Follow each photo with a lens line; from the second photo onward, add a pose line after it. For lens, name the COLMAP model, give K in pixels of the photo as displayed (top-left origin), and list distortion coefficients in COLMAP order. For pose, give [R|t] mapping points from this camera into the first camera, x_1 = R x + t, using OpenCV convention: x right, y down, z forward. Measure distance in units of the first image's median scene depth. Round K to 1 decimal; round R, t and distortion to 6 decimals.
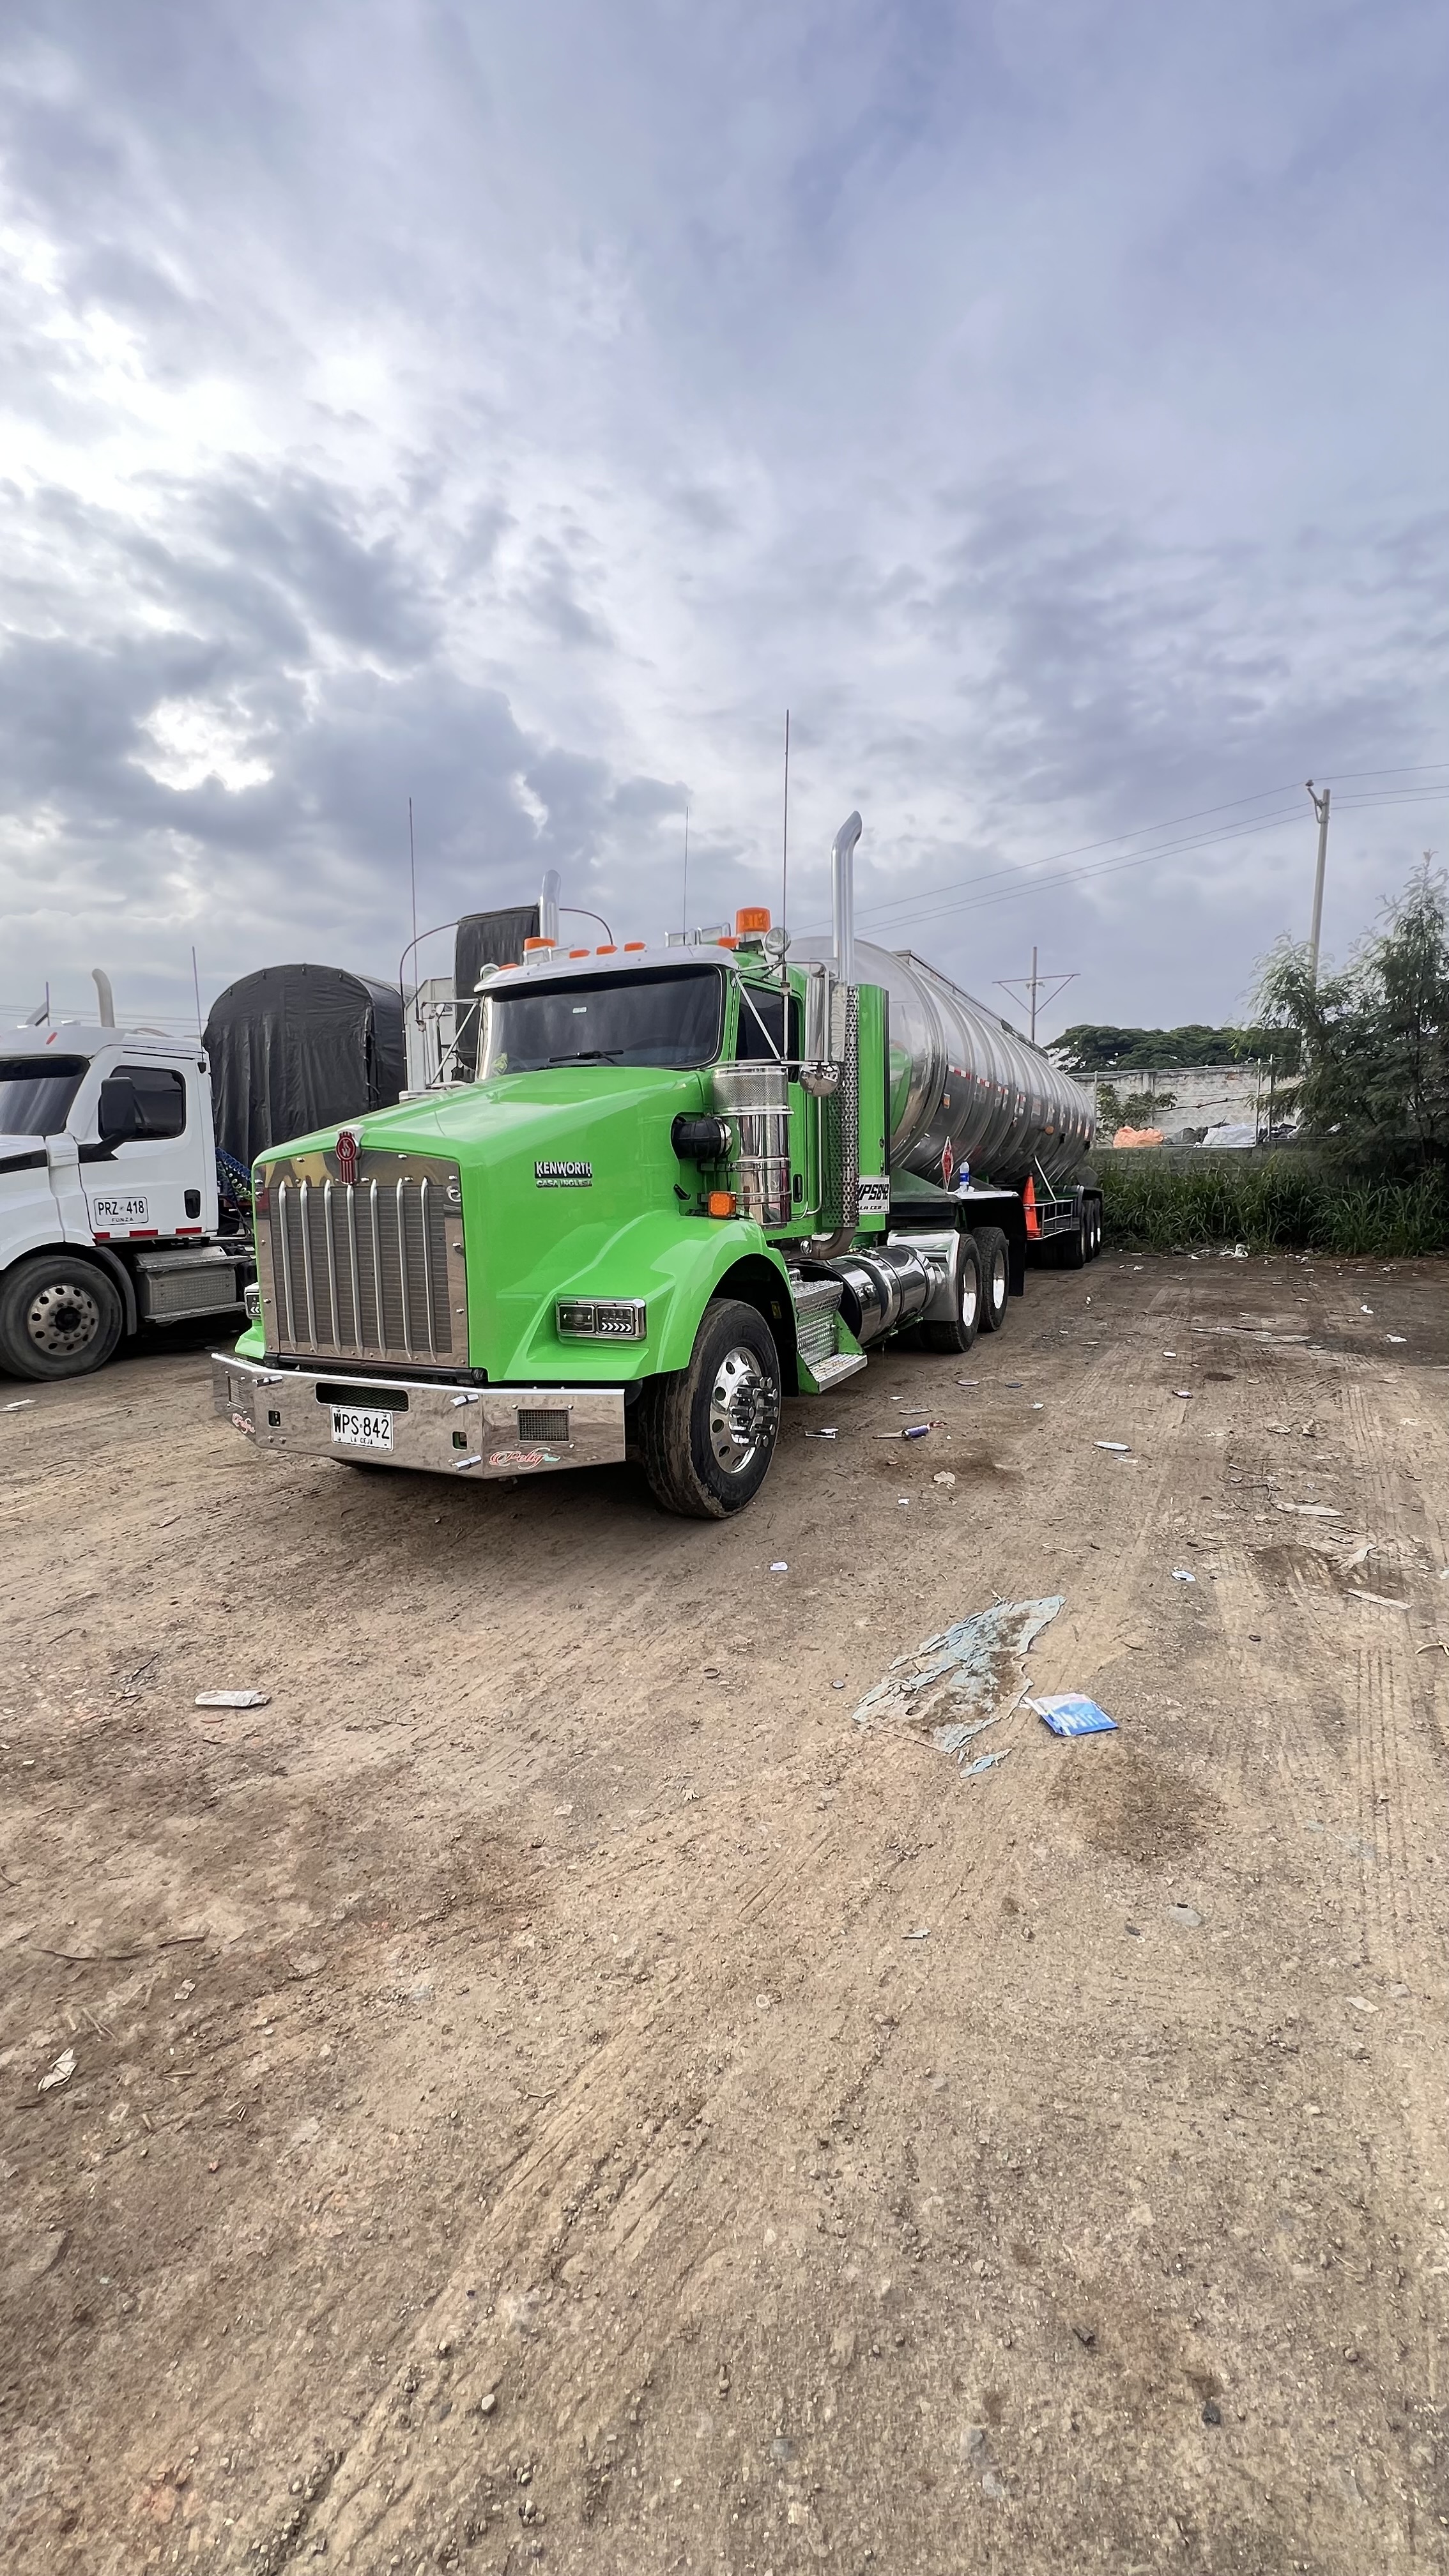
lens RADIAL K [[1032.0, 0, 736.1], [0, 1032.0, 1354.6], [0, 0, 1]] dist [-0.000985, 0.000403]
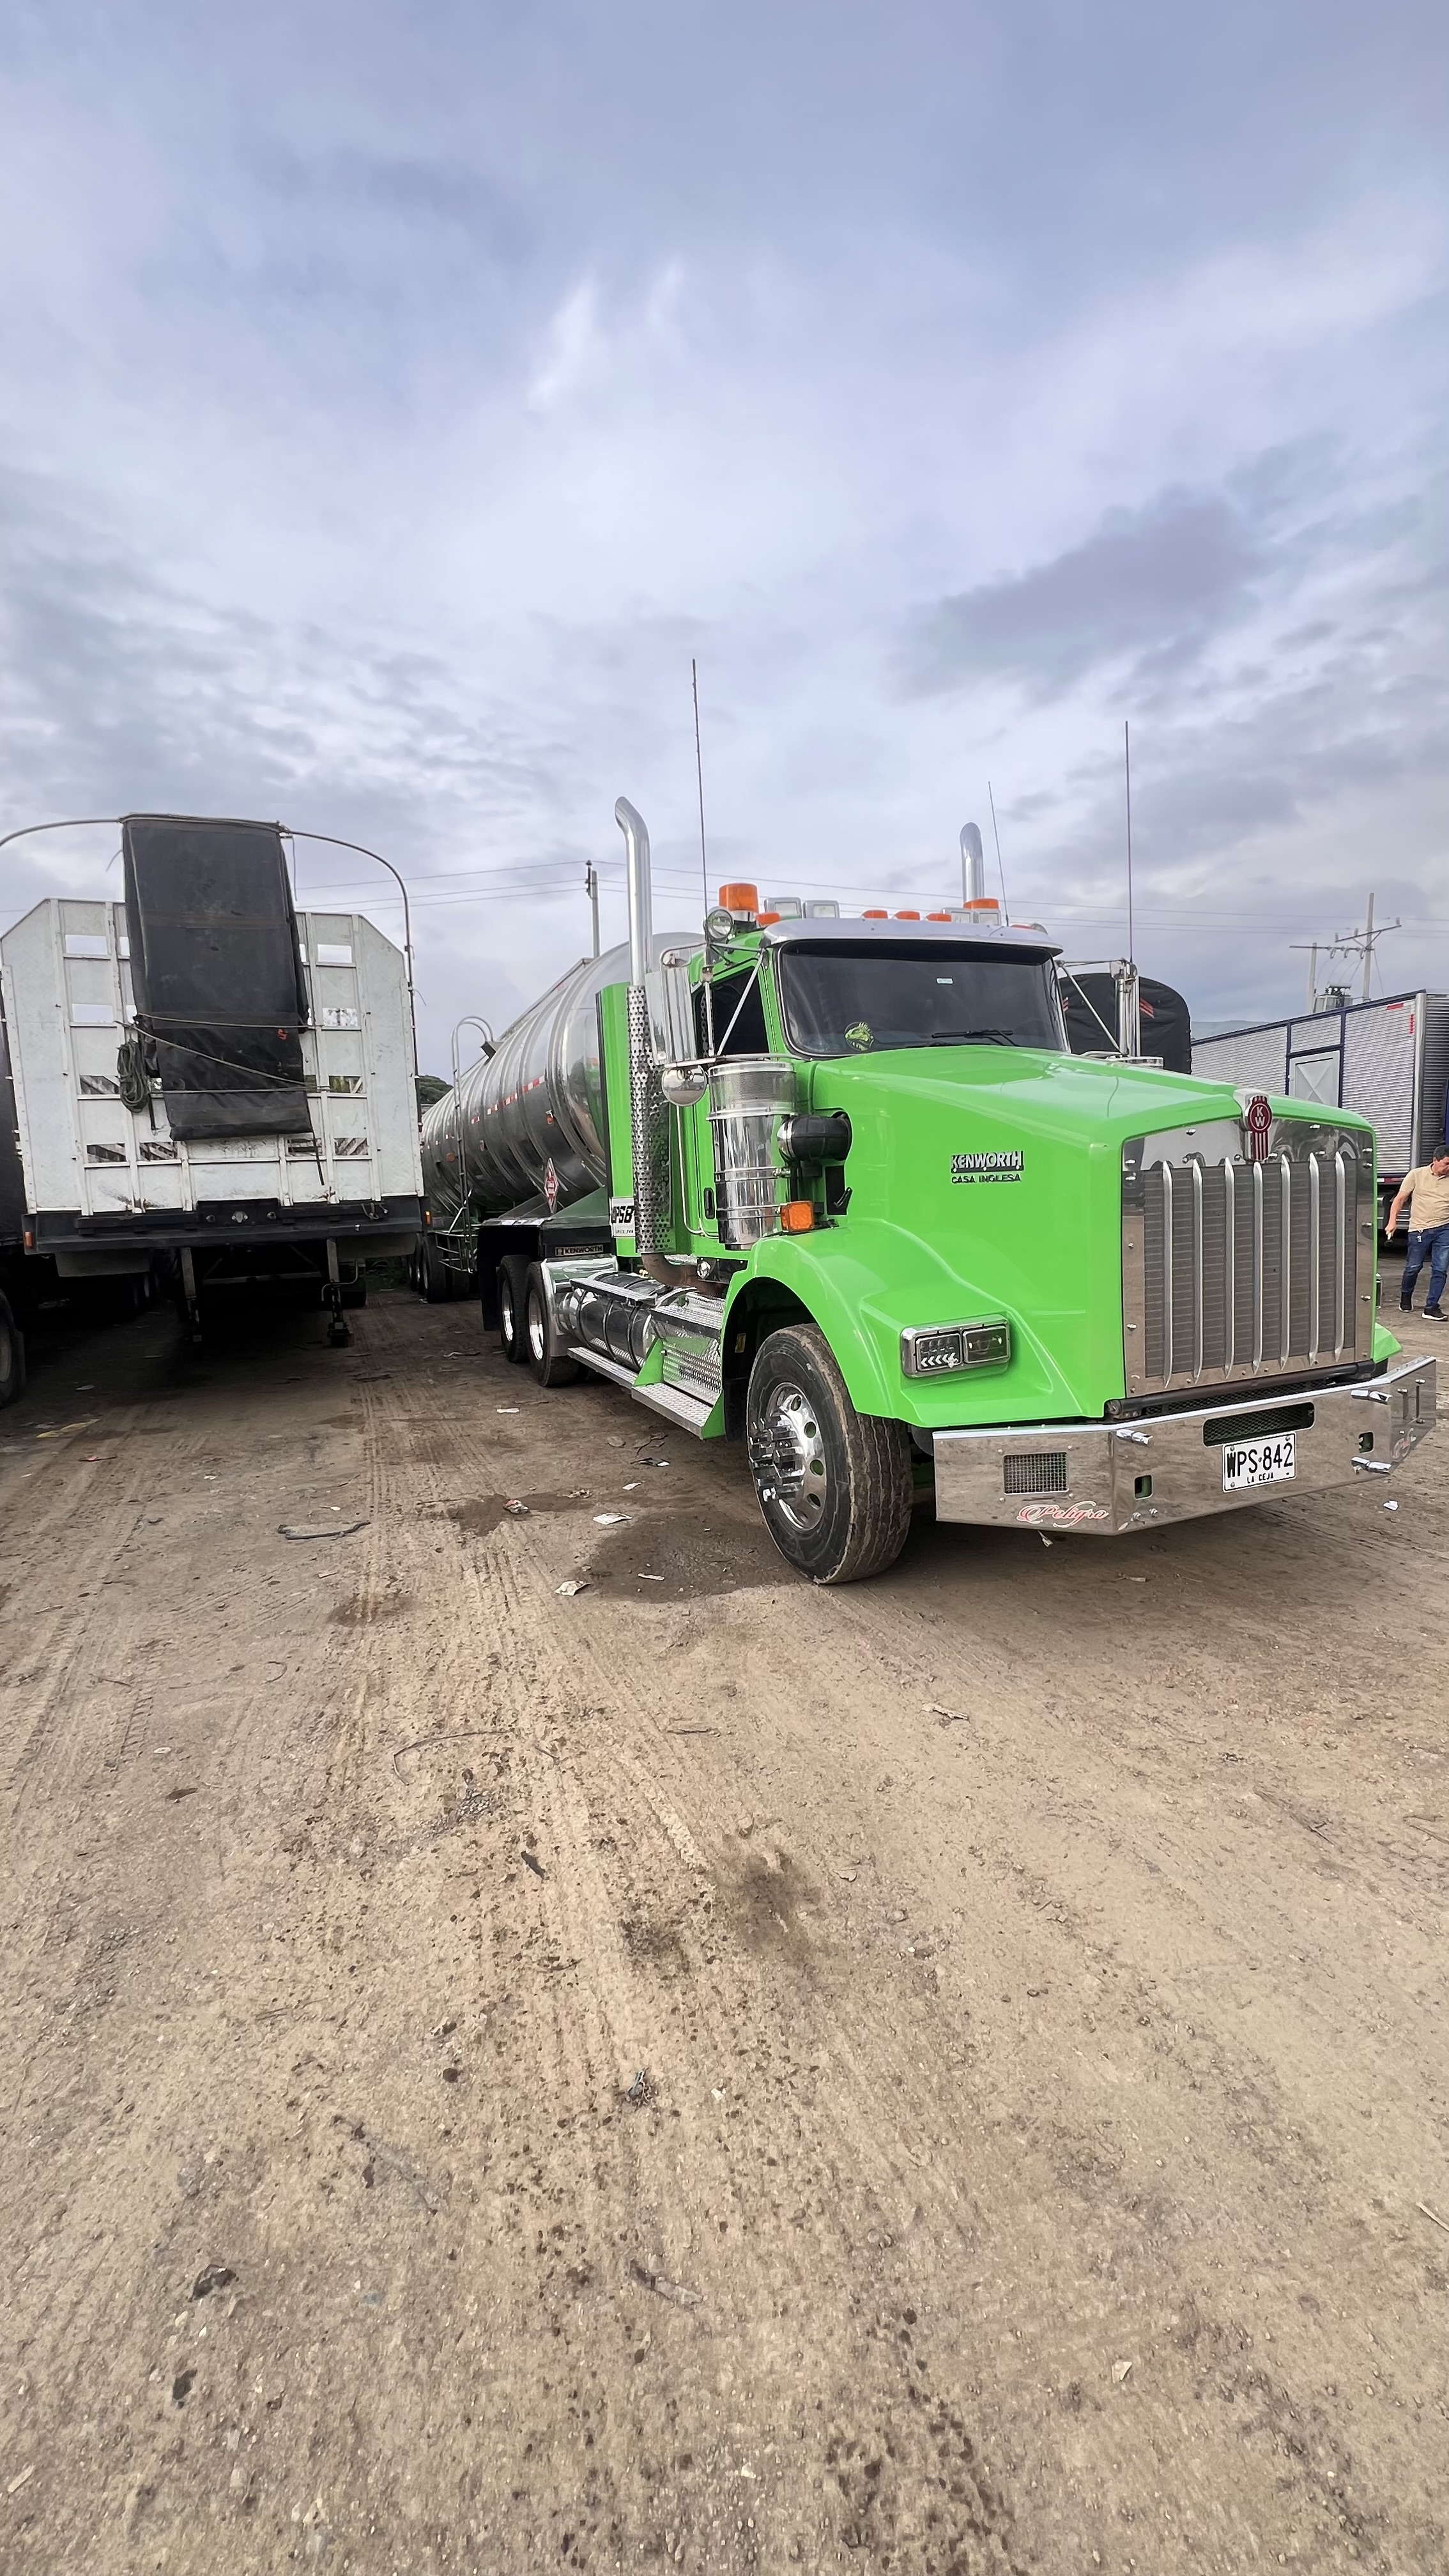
lens RADIAL K [[1032.0, 0, 756.5], [0, 1032.0, 1303.1], [0, 0, 1]] dist [-0.000985, 0.000403]
pose [[0.677533, -0.103662, 0.728151, -1.219390], [0.164482, 0.986299, -0.012635, -0.108463], [-0.716865, 0.128328, 0.685301, 0.713359]]
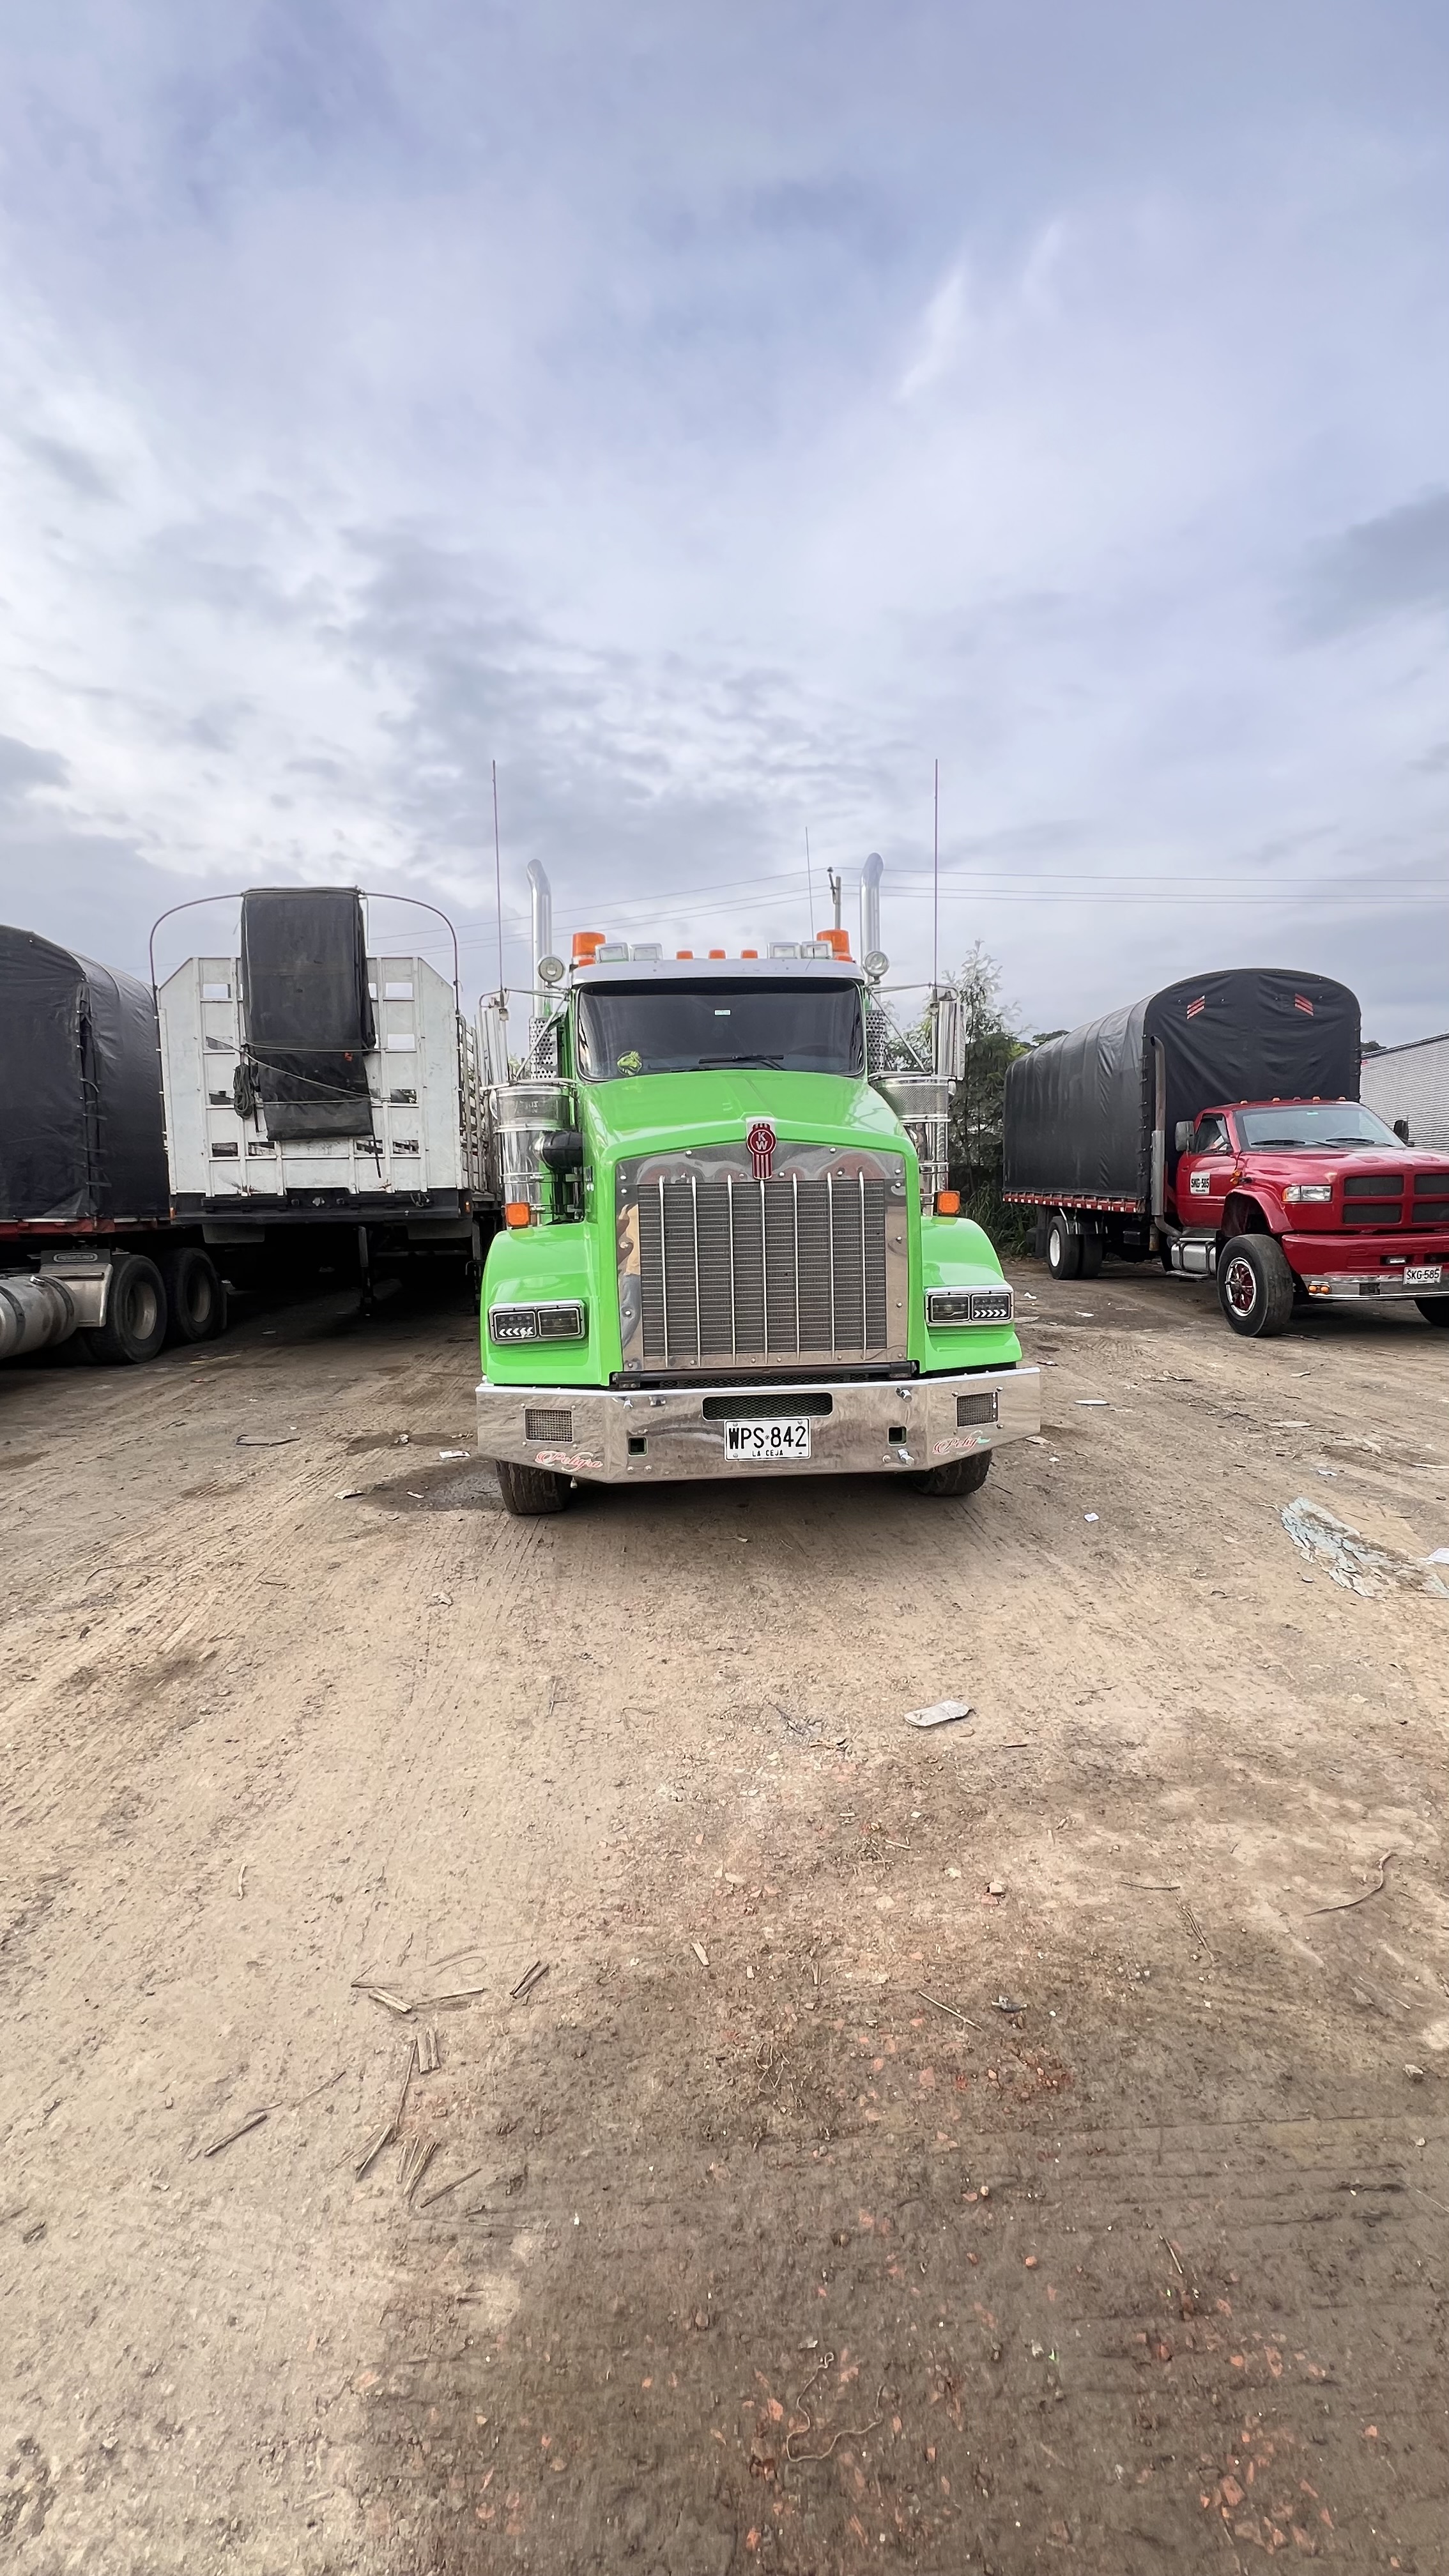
lens RADIAL K [[1032.0, 0, 743.6], [0, 1032.0, 1311.6], [0, 0, 1]] dist [-0.000985, 0.000403]
pose [[0.868864, -0.061796, 0.491179, -0.841003], [0.094275, 0.994676, -0.041626, -0.007771], [-0.485992, 0.082474, 0.870063, 0.182234]]
